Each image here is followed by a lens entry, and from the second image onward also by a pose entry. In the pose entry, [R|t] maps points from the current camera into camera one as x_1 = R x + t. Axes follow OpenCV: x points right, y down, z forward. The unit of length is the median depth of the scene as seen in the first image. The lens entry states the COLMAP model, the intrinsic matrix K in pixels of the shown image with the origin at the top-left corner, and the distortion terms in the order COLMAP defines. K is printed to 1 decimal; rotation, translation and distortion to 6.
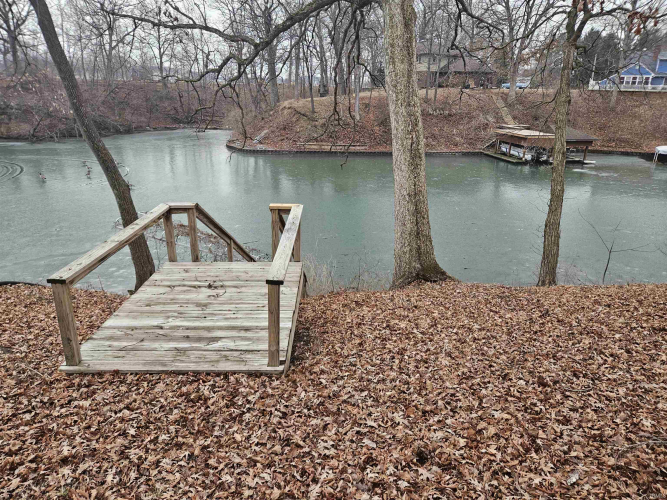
lens RADIAL K [[446.9, 0, 333.5], [0, 446.9, 250.0], [0, 0, 1]] dist [0.072408, -0.073016]
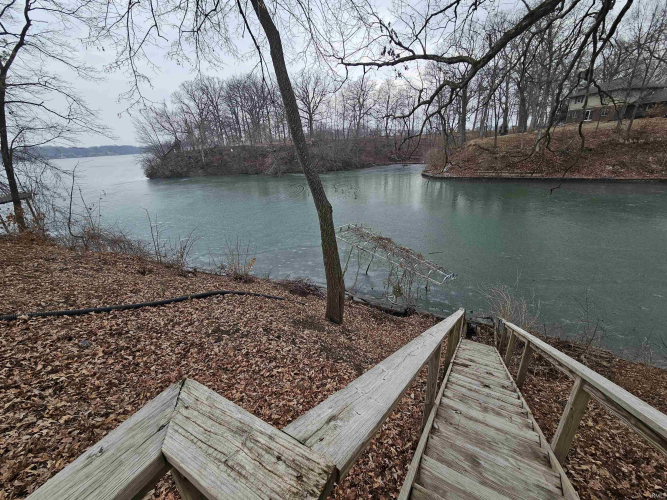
lens RADIAL K [[271.9, 0, 333.5], [0, 271.9, 250.0], [0, 0, 1]] dist [-0.001402, 0.002672]
pose [[0.865393, 0.128320, -0.484384, -0.030329], [-0.109502, 0.991720, 0.067085, -0.019416], [0.488982, -0.005014, 0.872279, 0.103926]]
